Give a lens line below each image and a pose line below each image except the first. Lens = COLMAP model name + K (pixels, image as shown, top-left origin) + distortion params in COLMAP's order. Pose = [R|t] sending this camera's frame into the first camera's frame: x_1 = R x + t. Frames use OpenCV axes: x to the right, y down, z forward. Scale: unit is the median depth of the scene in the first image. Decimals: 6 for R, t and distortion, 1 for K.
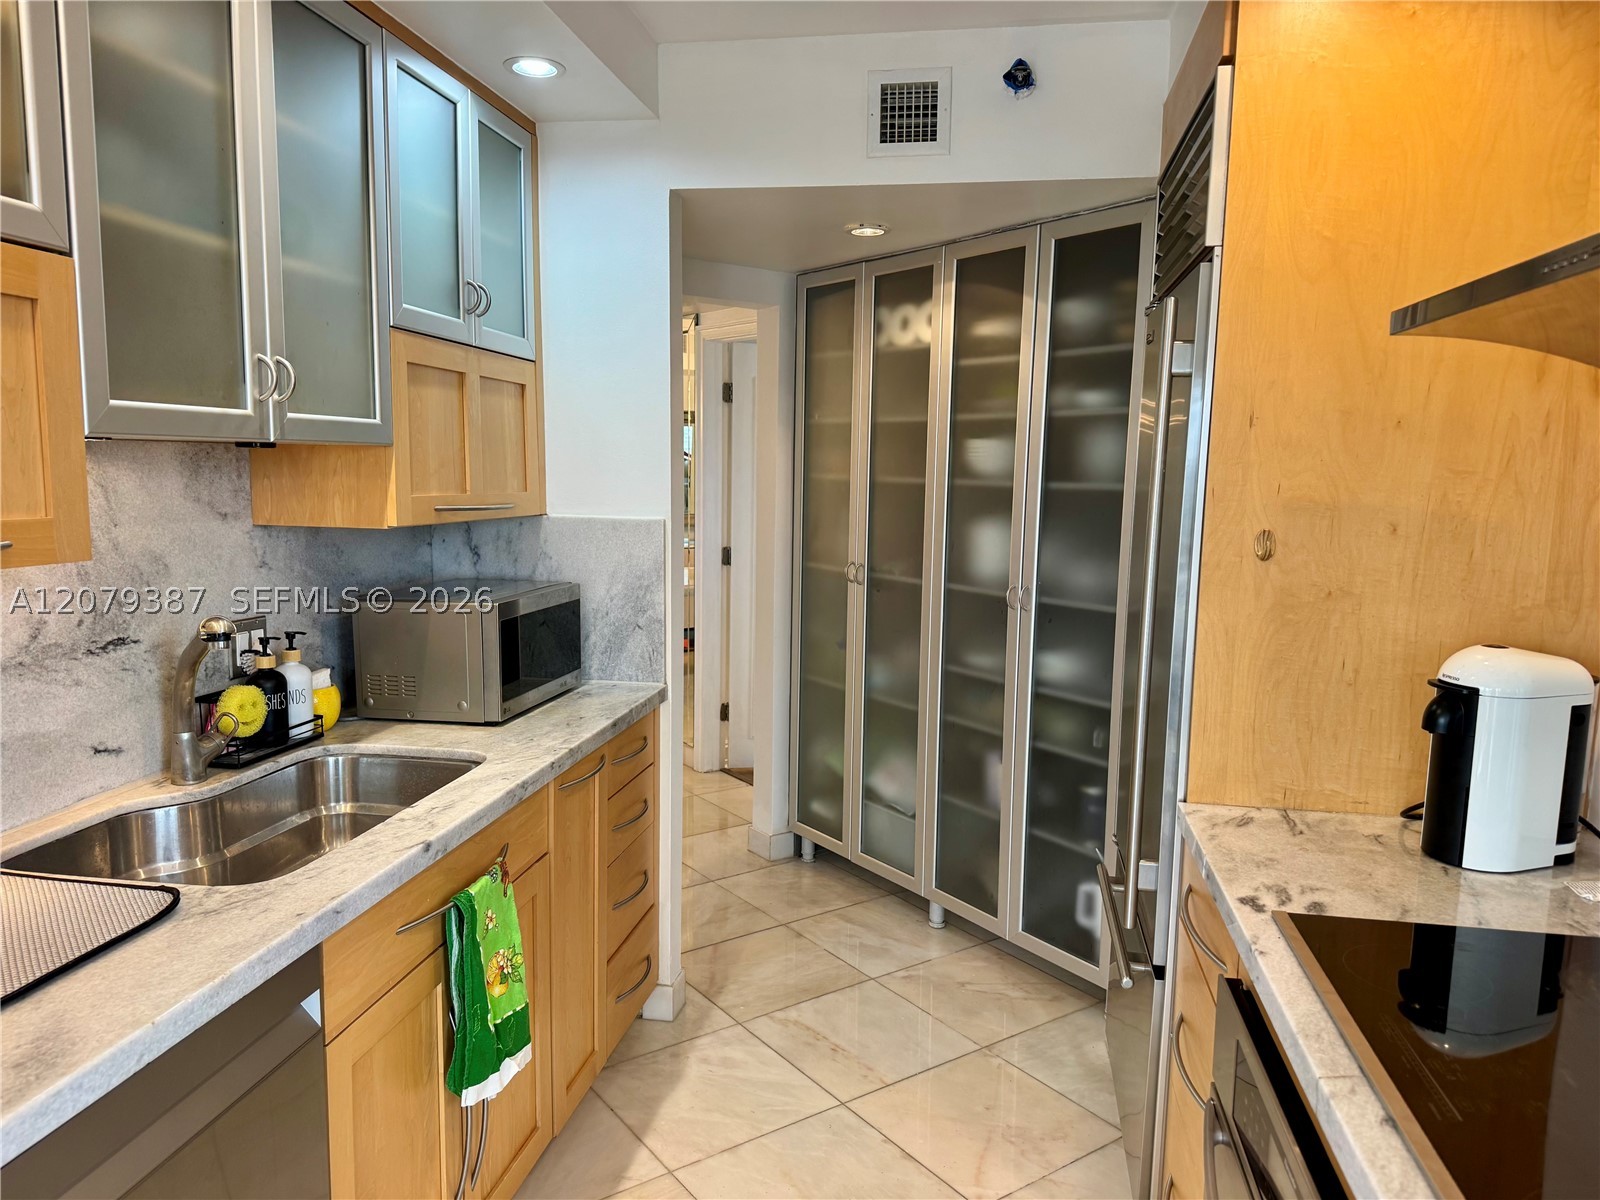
lens RADIAL K [[1112.4, 0, 801.2], [0, 1112.4, 595.8], [0, 0, 1]] dist [0.083738, -0.118354]
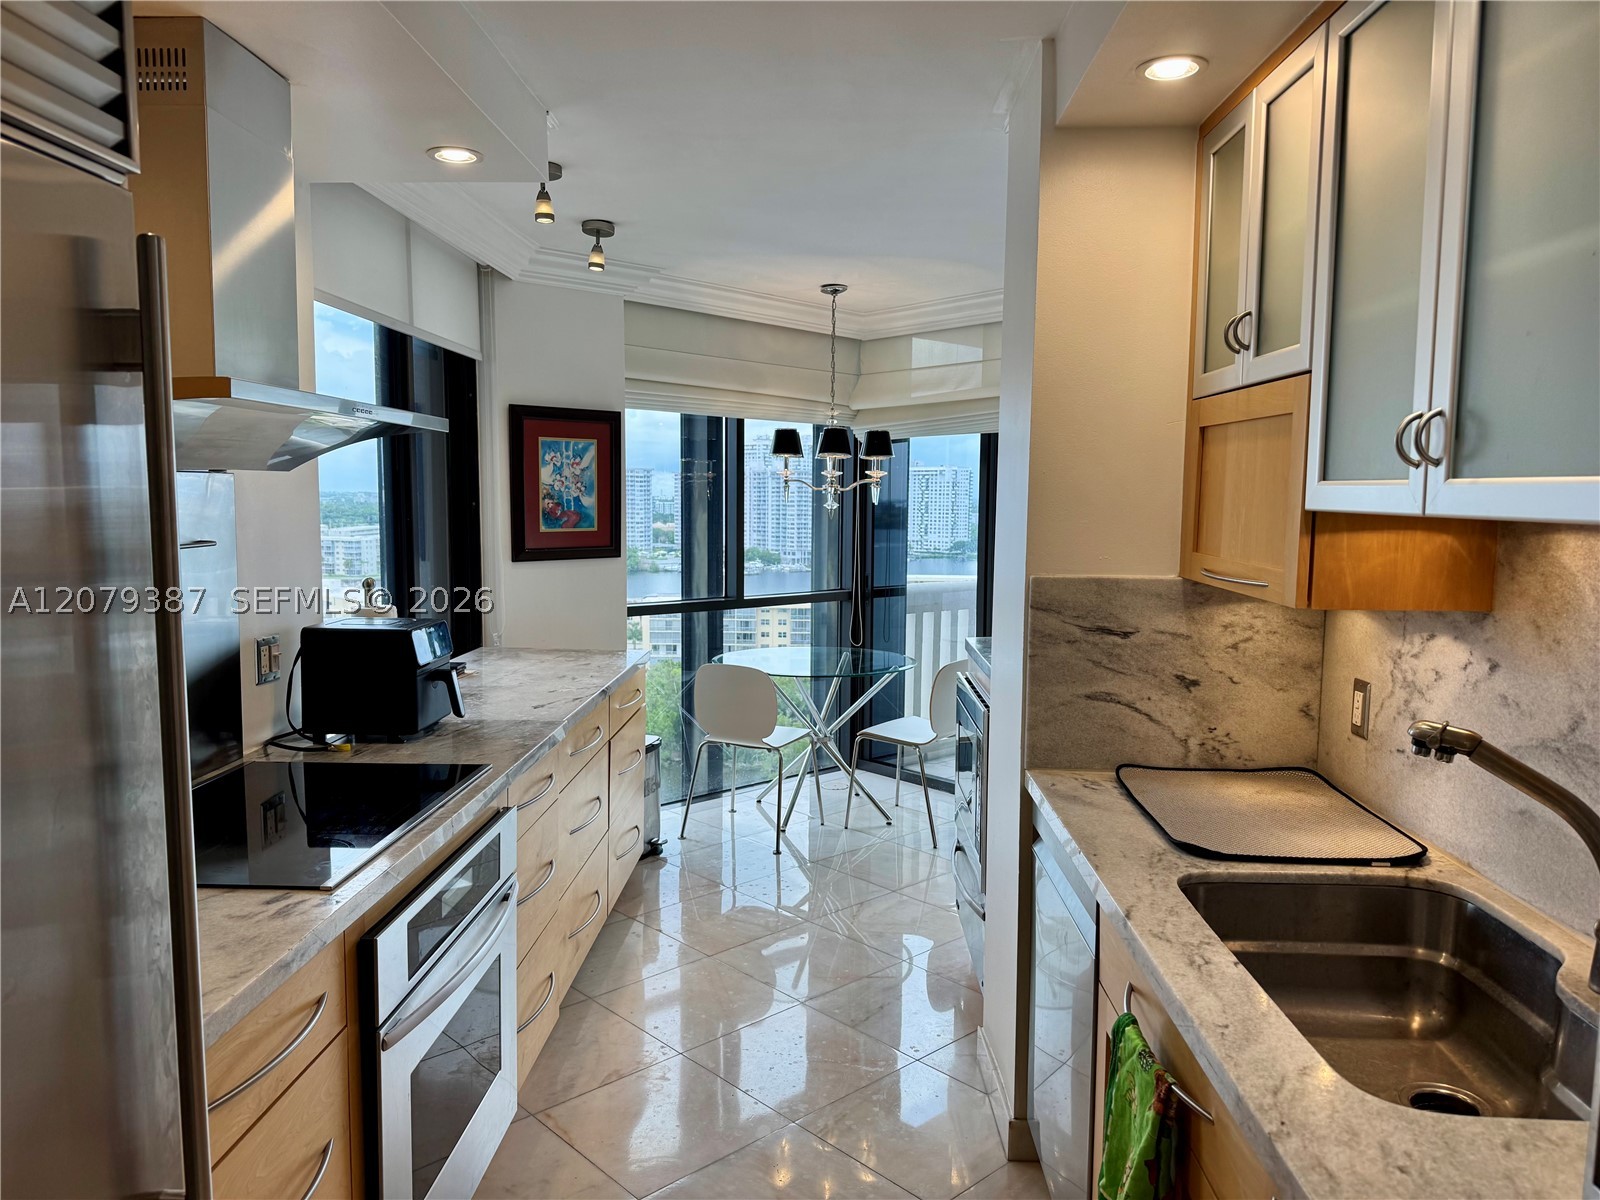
lens RADIAL K [[1112.4, 0, 801.2], [0, 1112.4, 595.8], [0, 0, 1]] dist [0.083738, -0.118354]
pose [[-0.989222, -0.014858, -0.145668, 0.099954], [-0.044818, 0.977816, 0.204615, -0.258670], [0.139397, 0.208939, -0.967943, 1.977716]]
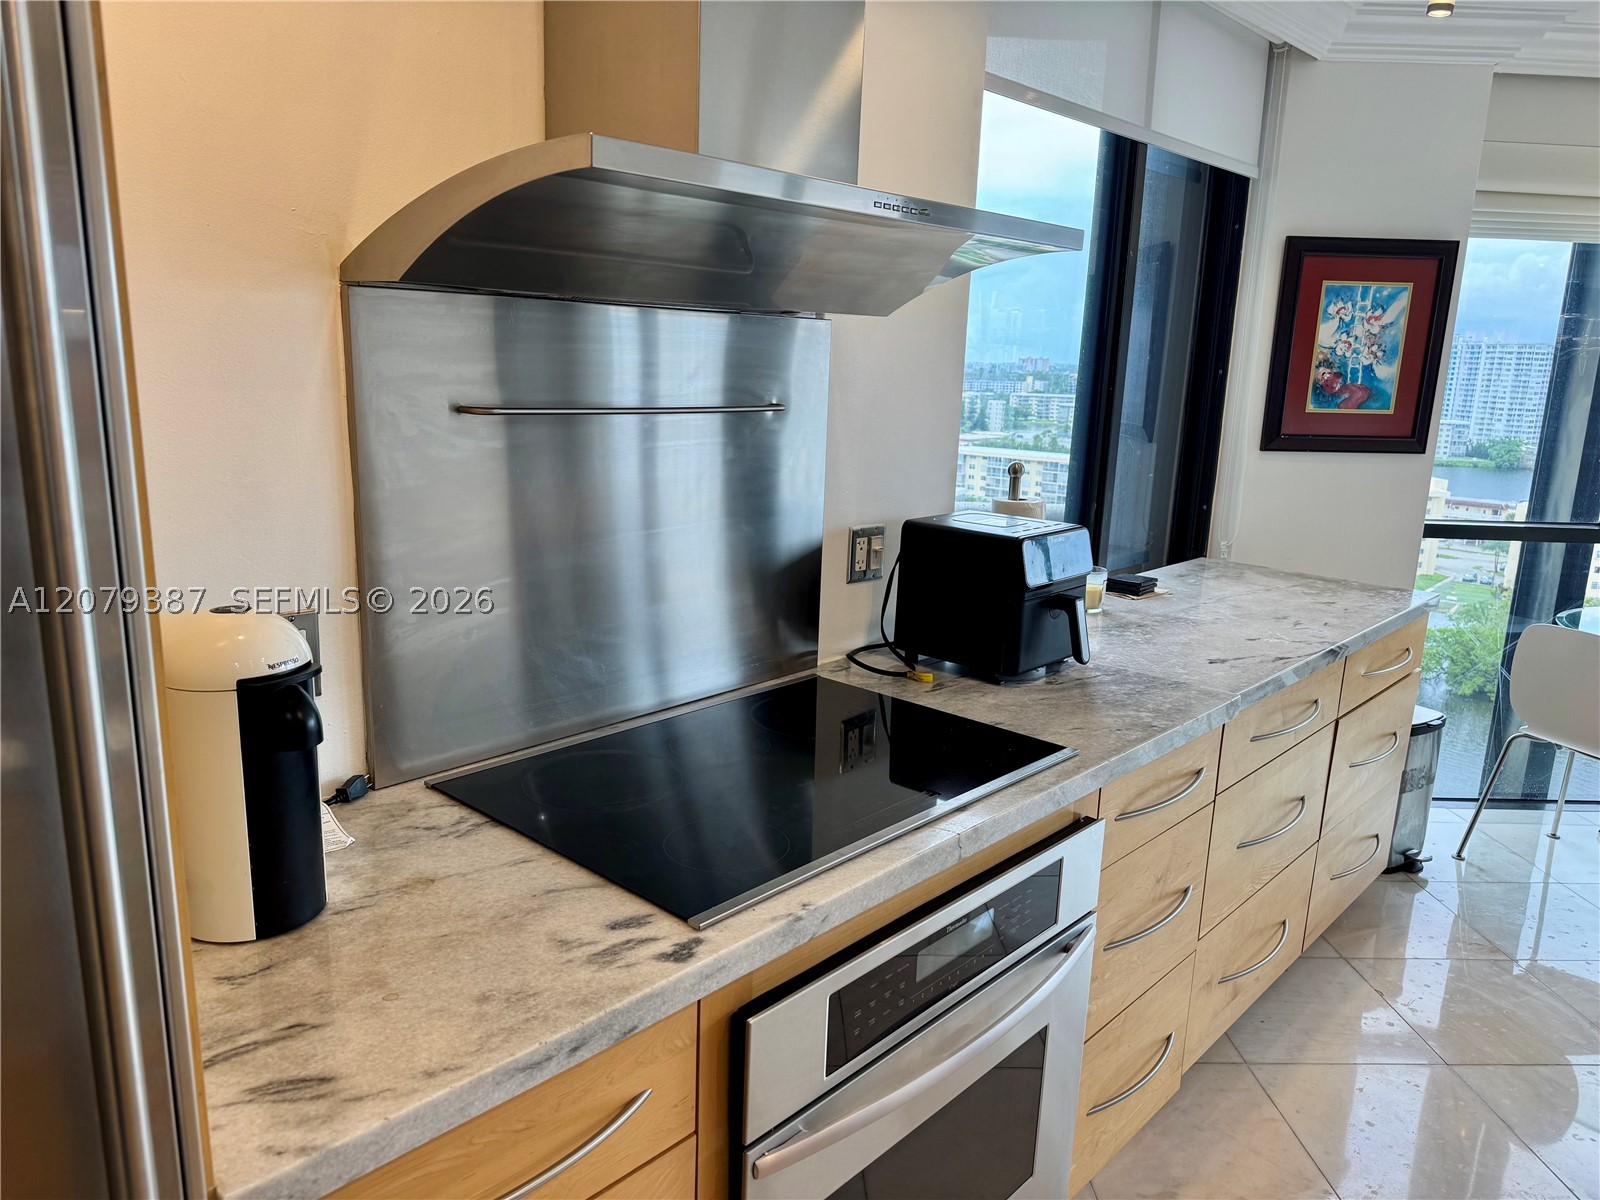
lens RADIAL K [[1112.4, 0, 801.2], [0, 1112.4, 595.8], [0, 0, 1]] dist [0.083738, -0.118354]
pose [[-0.838586, -0.161650, 0.520233, -0.017325], [0.017792, 0.946325, 0.322728, -0.182675], [-0.544478, 0.279891, -0.790699, 1.404520]]
